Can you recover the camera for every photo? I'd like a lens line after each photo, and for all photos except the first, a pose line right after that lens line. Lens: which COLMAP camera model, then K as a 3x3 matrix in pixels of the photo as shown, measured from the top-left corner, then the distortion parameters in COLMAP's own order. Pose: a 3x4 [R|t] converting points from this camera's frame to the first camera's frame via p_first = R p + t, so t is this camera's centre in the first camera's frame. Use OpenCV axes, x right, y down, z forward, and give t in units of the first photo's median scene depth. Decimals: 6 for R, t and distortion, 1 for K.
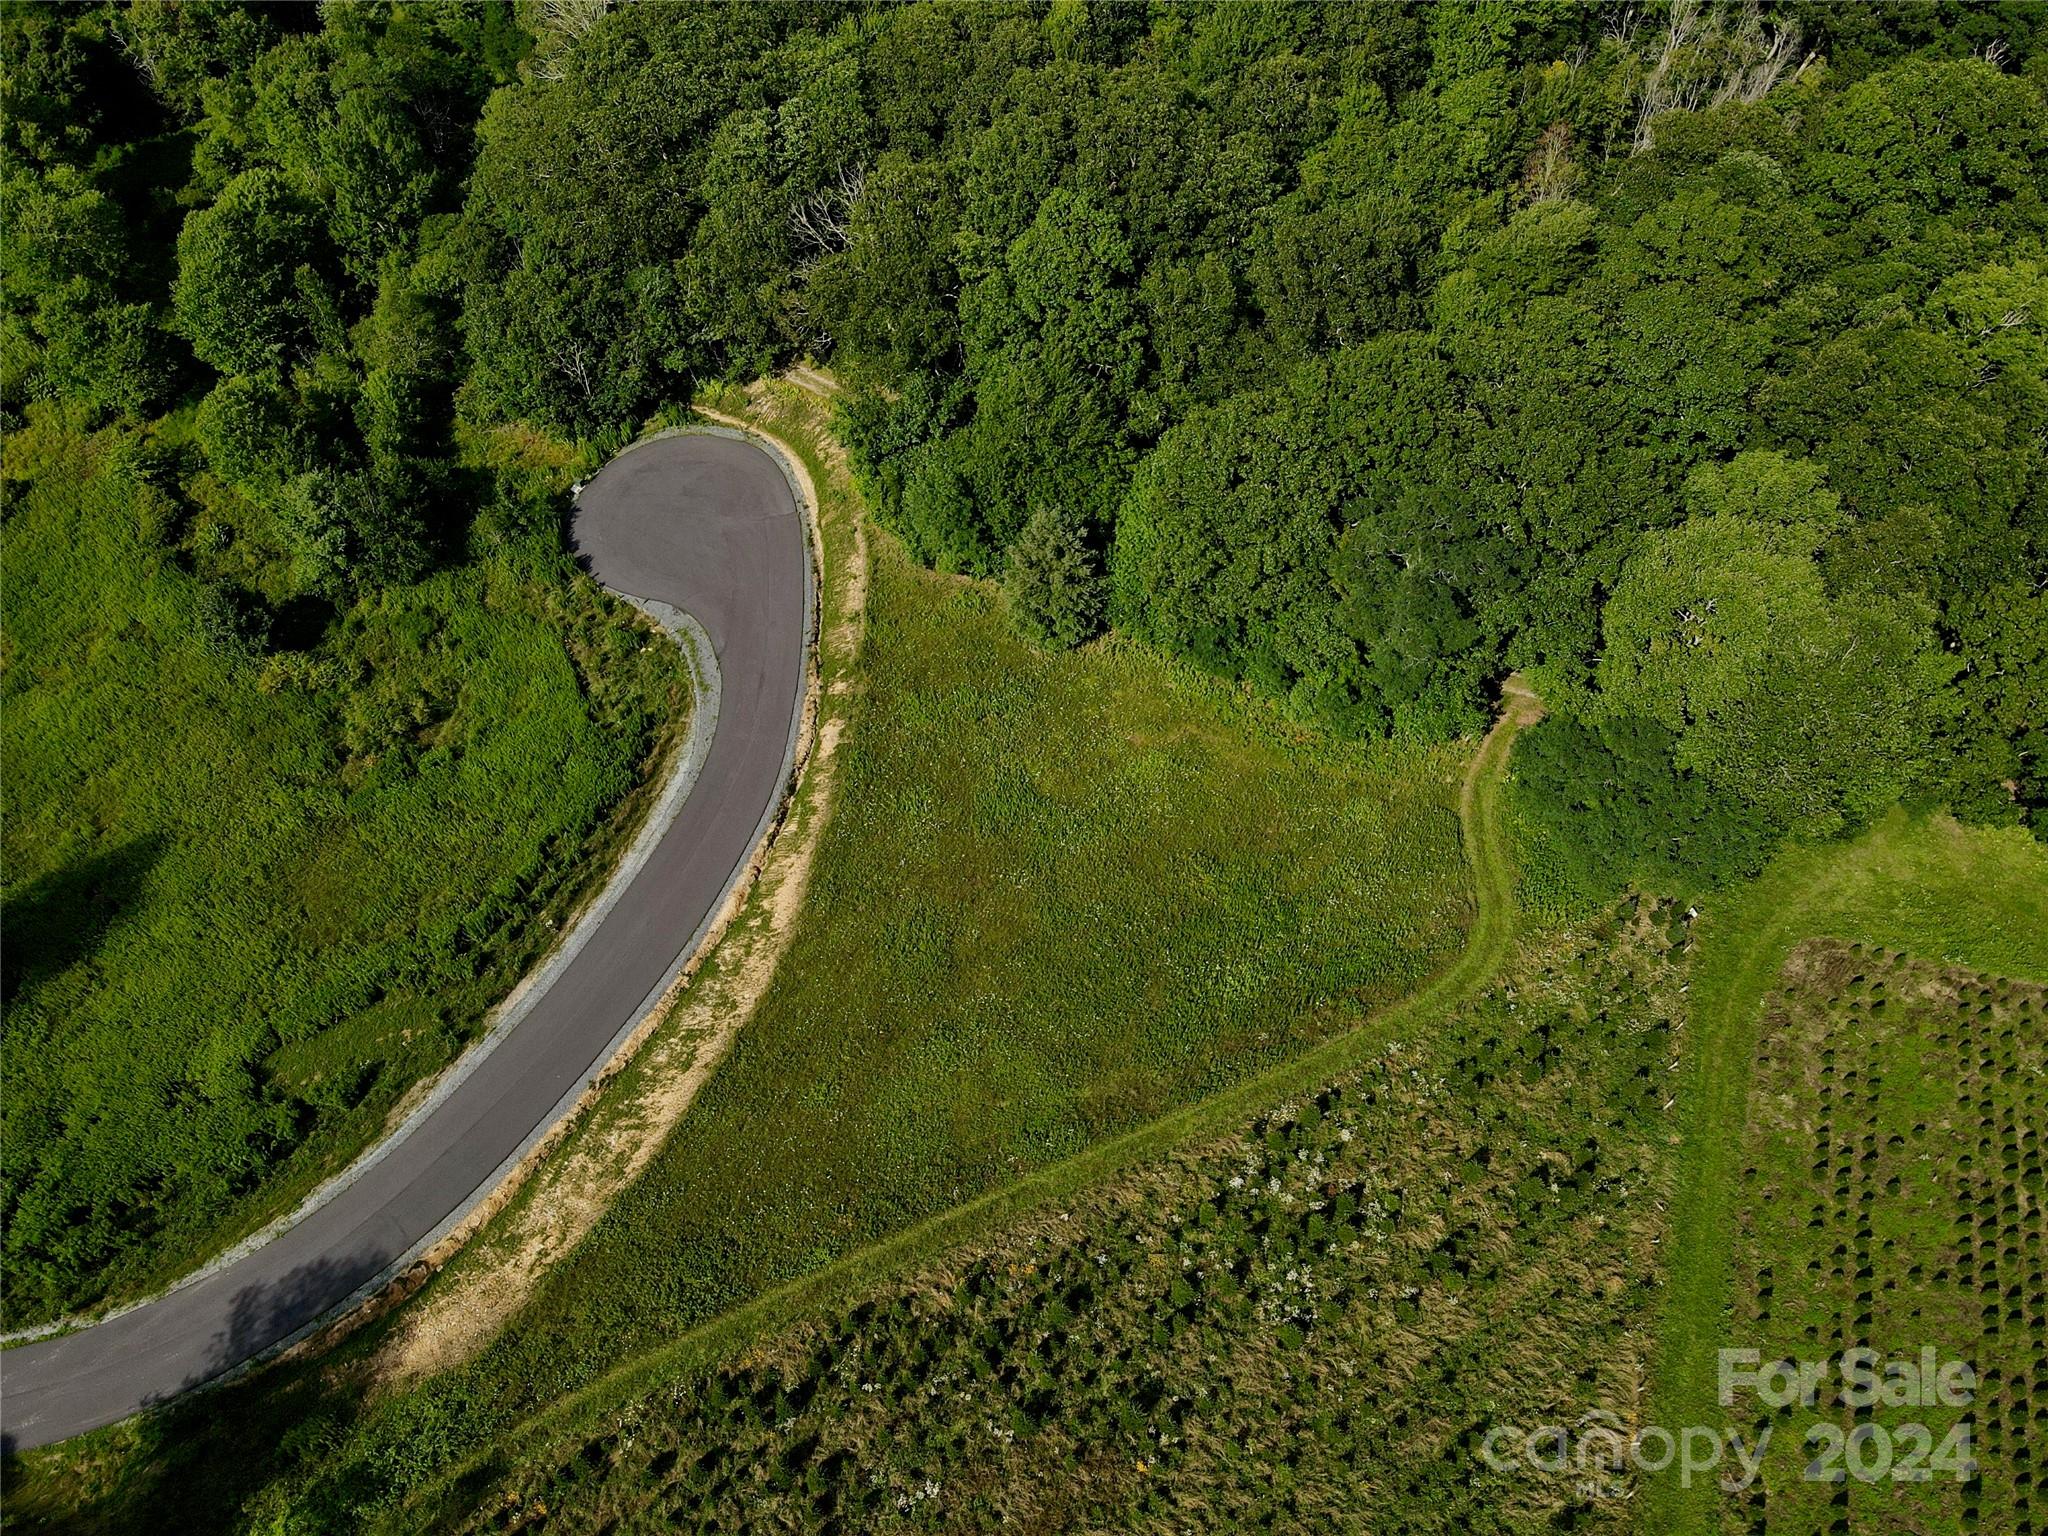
lens RADIAL K [[1499.2, 0, 1015.5], [0, 1499.2, 773.3], [0, 0, 1]] dist [-0.024853, 0.061115]
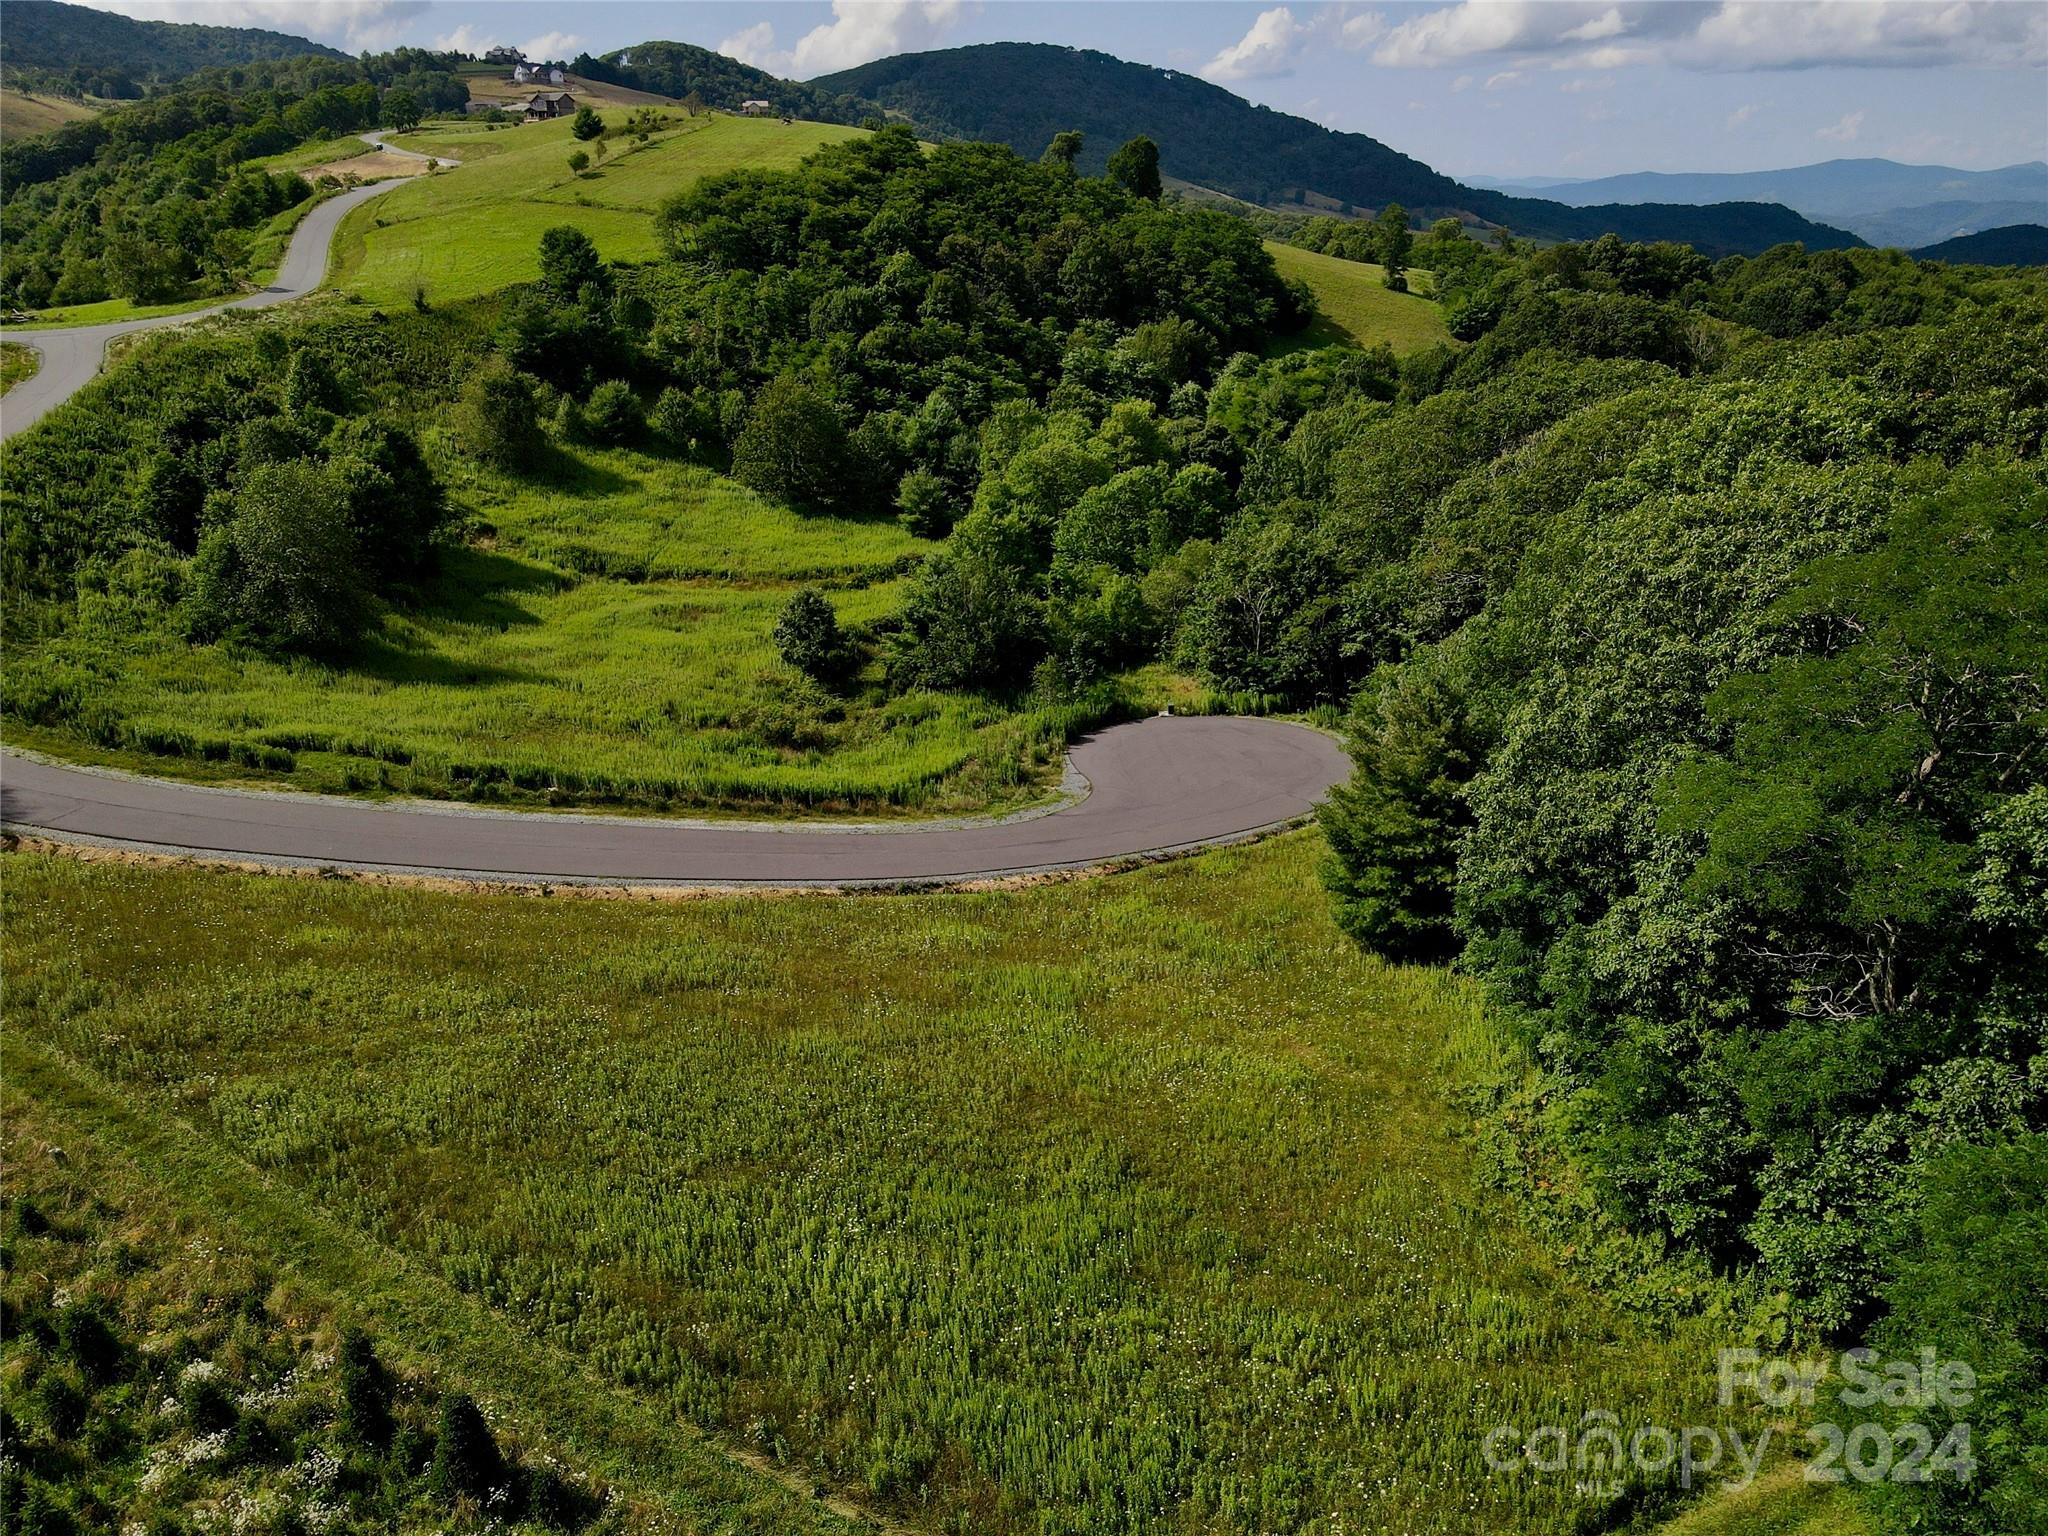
lens RADIAL K [[1499.2, 0, 1015.5], [0, 1499.2, 773.3], [0, 0, 1]] dist [-0.024853, 0.061115]
pose [[0.550571, 0.310919, -0.774727, 0.316227], [-0.702745, 0.673543, -0.229104, 0.078828], [0.450579, 0.670574, 0.589330, 0.505848]]
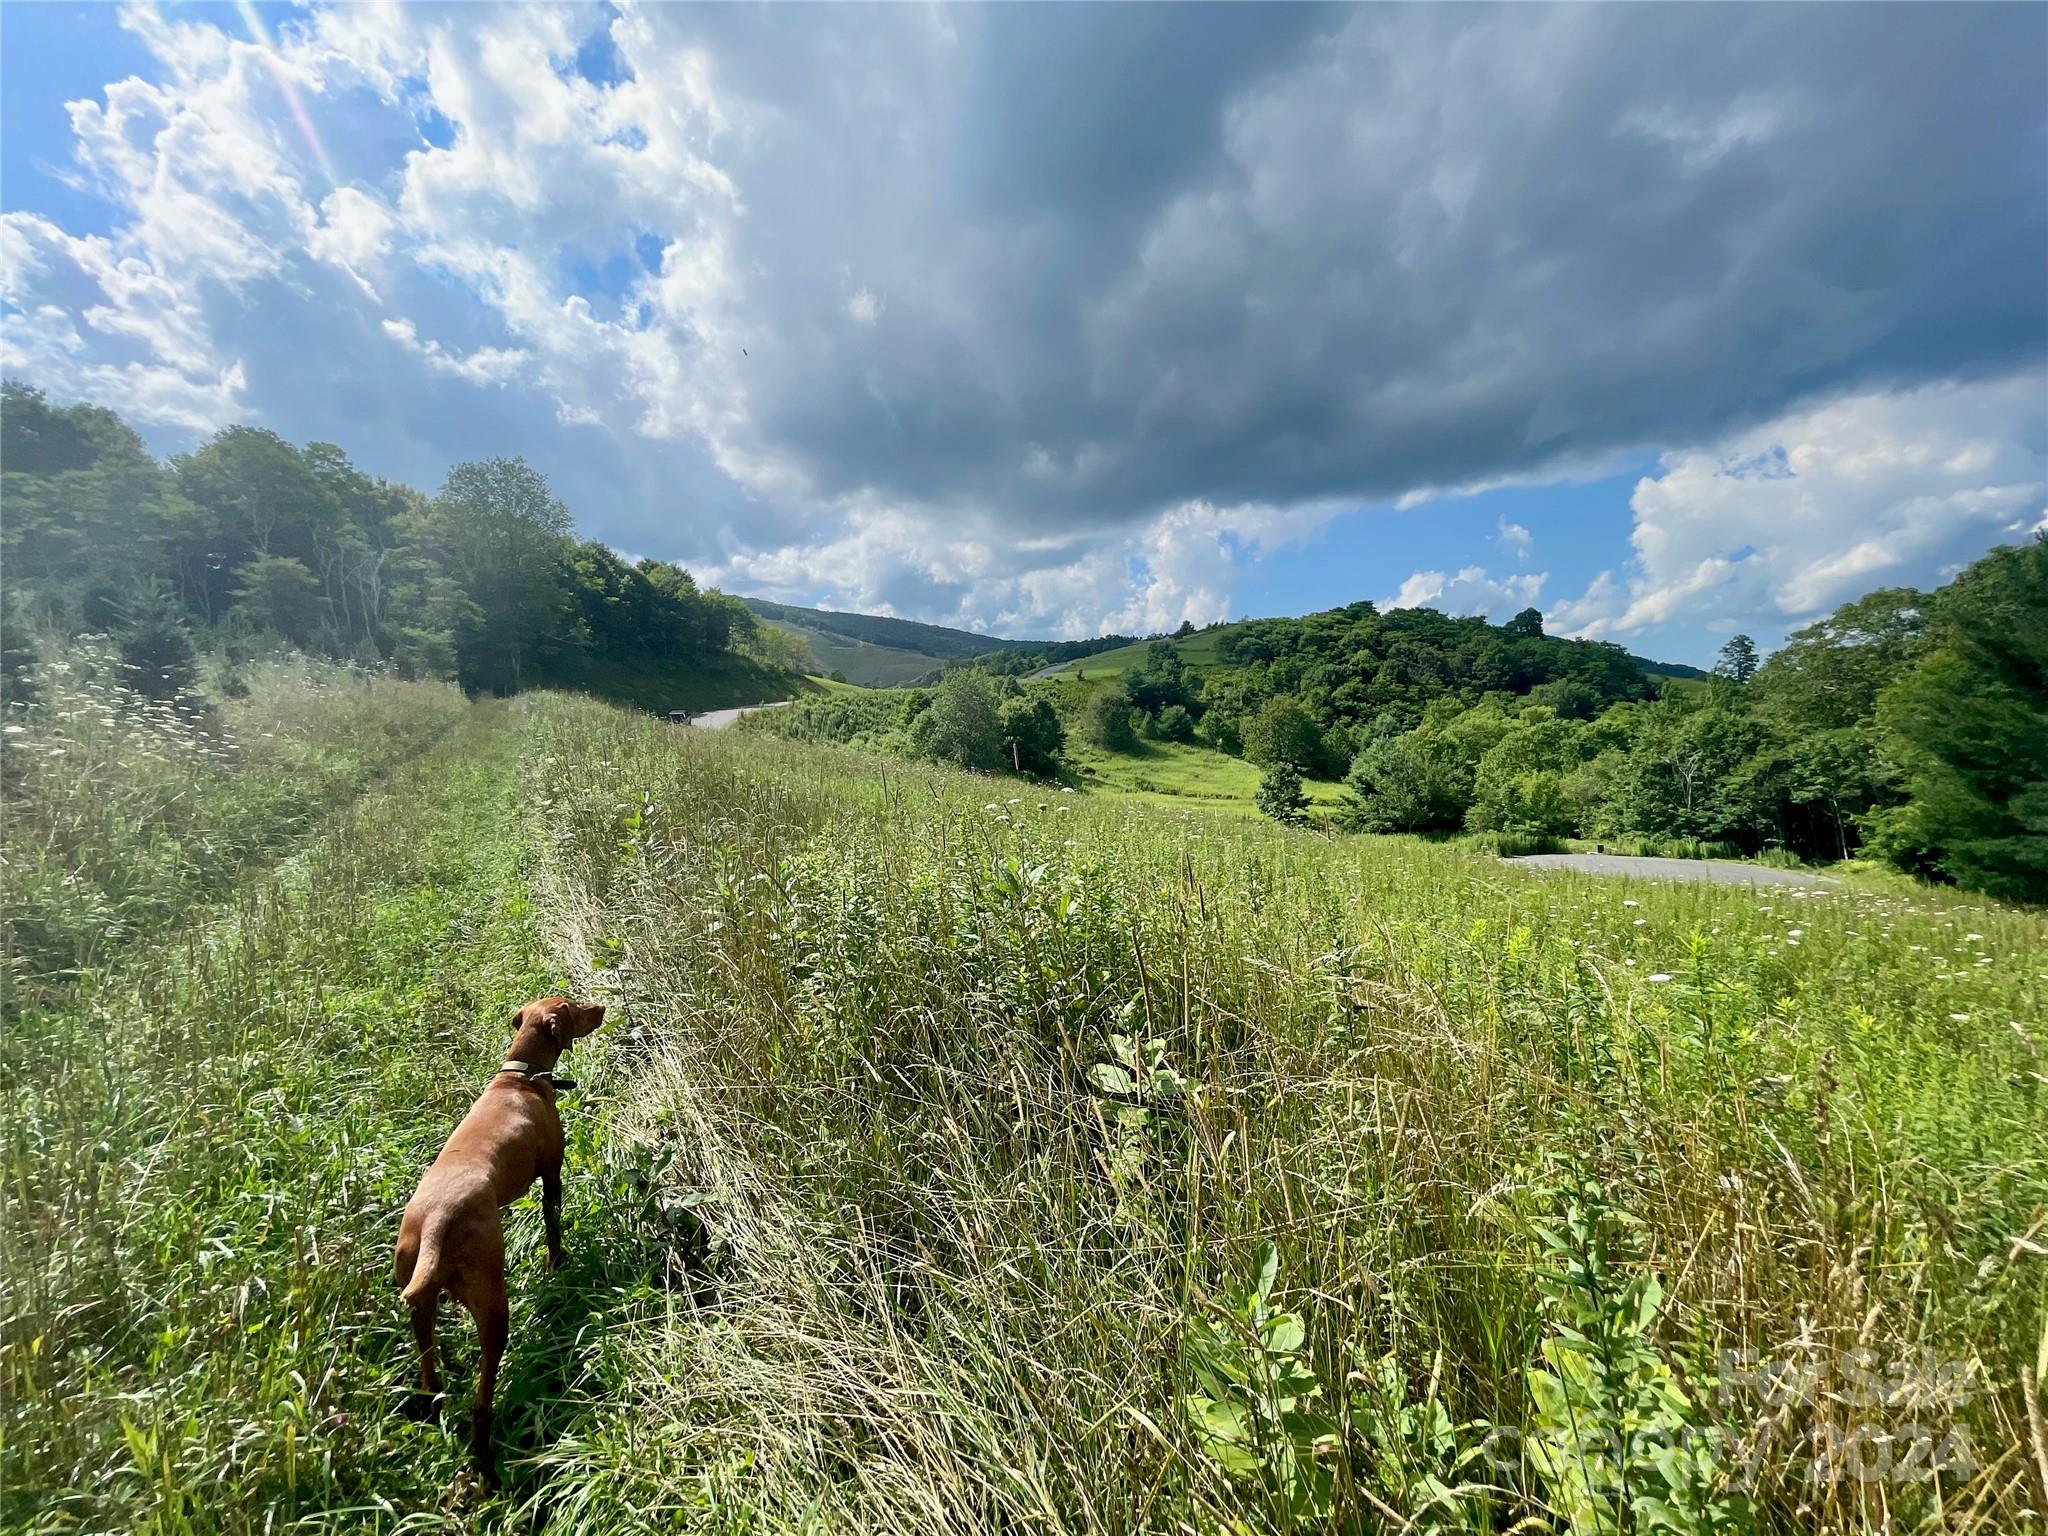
lens RADIAL K [[829.3, 0, 1019.4], [0, 829.3, 760.5], [0, 0, 1]] dist [0.000187, 0.000083]
pose [[0.117061, 0.062757, -0.991140, 0.183893], [-0.826063, 0.560147, -0.062097, 0.110449], [0.551287, 0.826013, 0.117413, 0.700375]]
